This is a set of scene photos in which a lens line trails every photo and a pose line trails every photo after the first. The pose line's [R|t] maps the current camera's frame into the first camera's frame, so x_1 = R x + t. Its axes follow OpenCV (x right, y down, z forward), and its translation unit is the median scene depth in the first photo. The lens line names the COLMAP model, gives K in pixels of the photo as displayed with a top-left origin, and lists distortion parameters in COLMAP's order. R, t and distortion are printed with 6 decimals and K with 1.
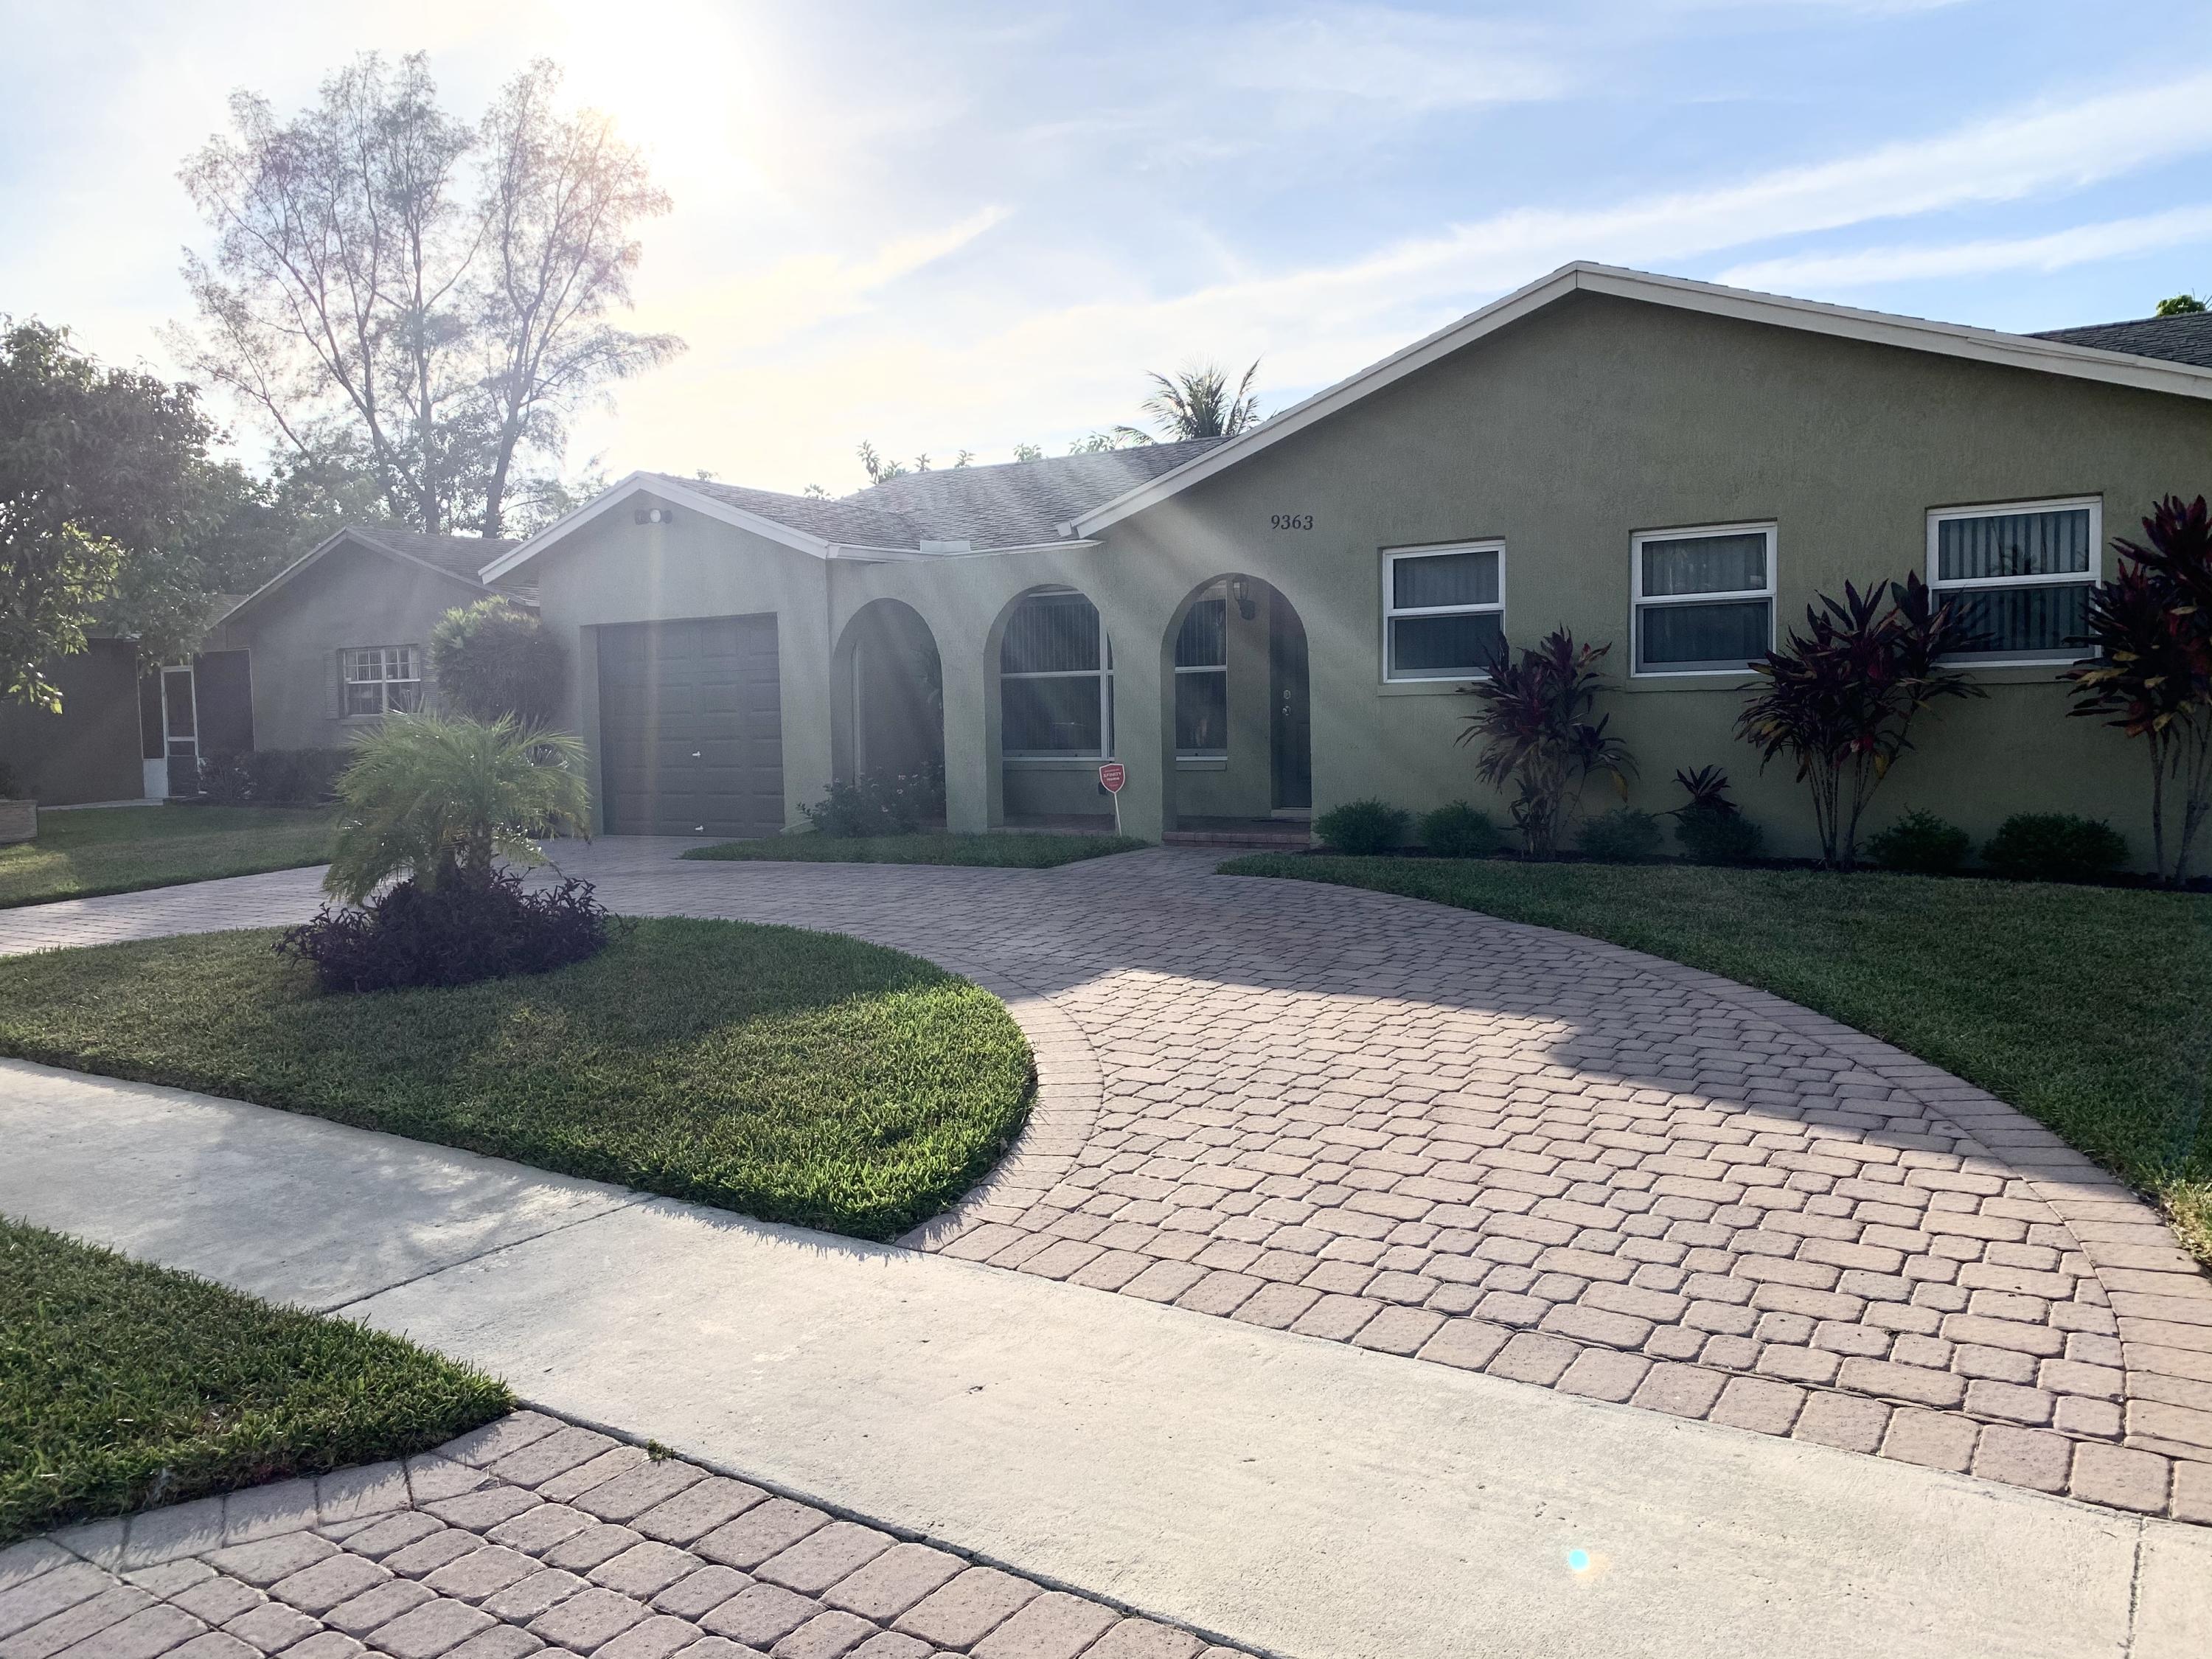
lens RADIAL K [[1705.0, 0, 1106.0], [0, 1705.0, 829.5], [0, 0, 1]] dist [0.076675, -0.142975]
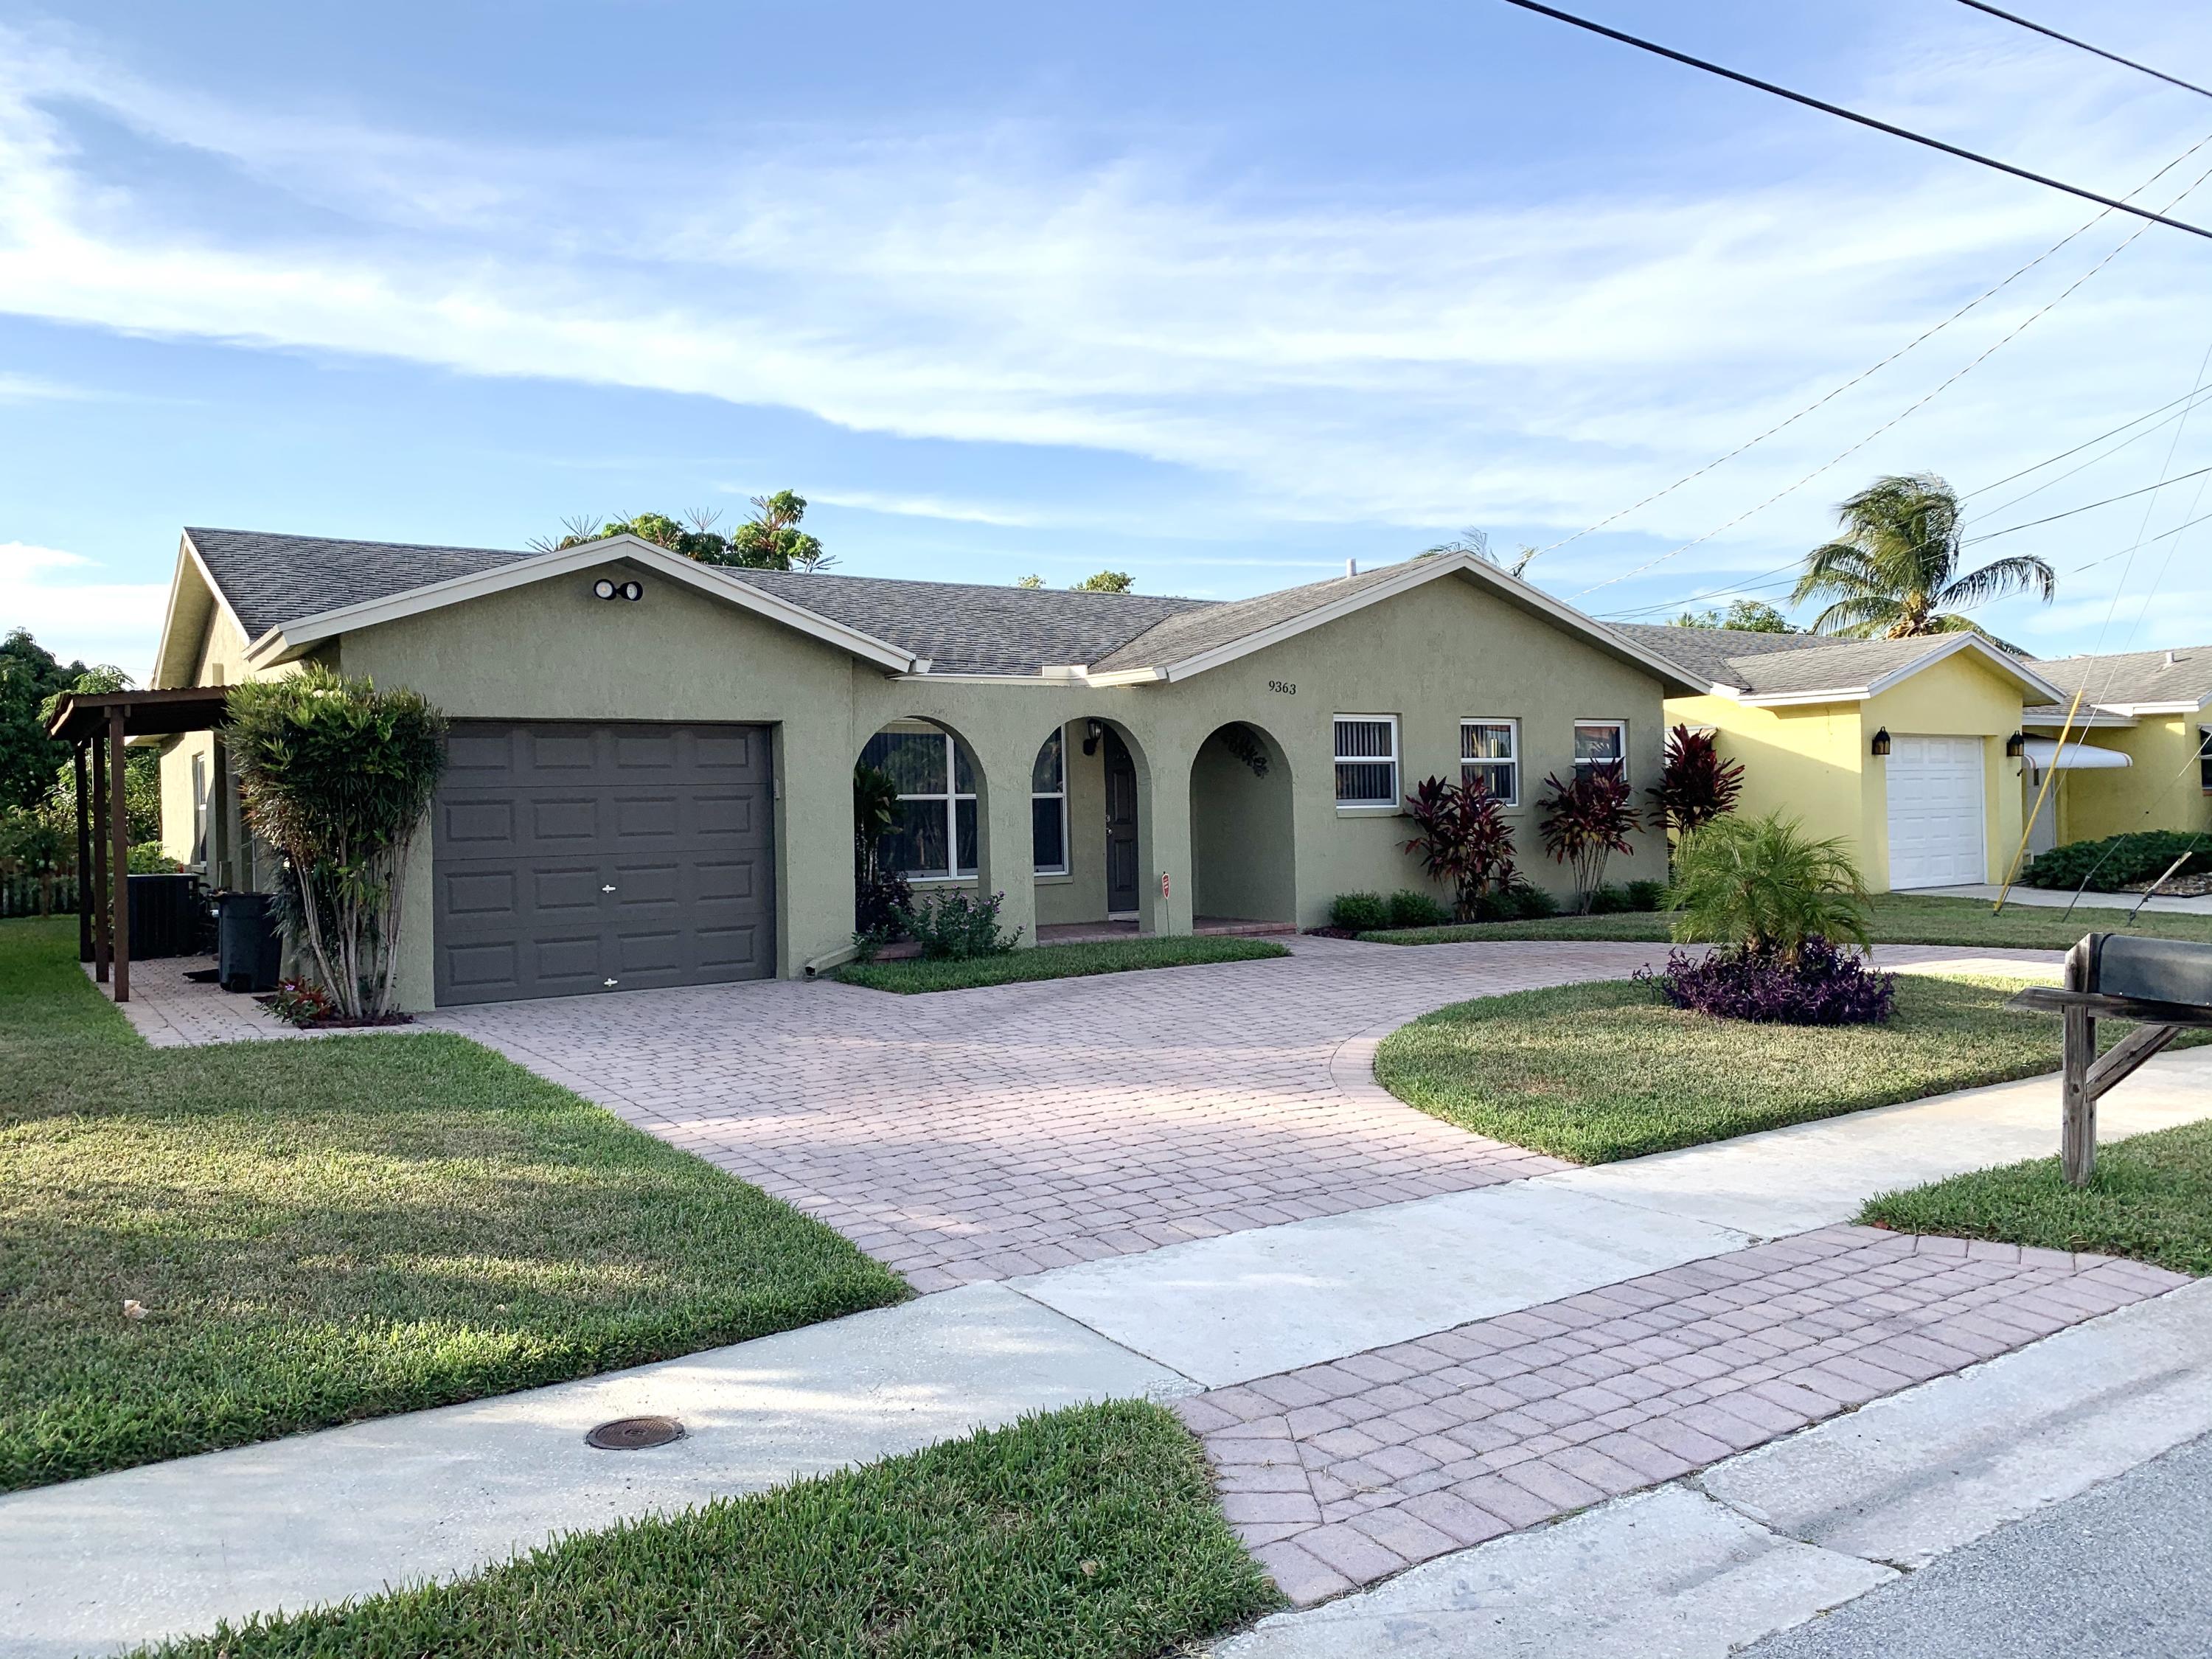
lens RADIAL K [[1668.4, 0, 1106.0], [0, 1668.4, 829.5], [0, 0, 1]] dist [0.048702, -0.044818]
pose [[0.399360, 0.011846, 0.916717, -1.188509], [0.078700, 0.995783, -0.047153, -0.019969], [-0.913410, 0.090977, 0.396744, 0.648570]]
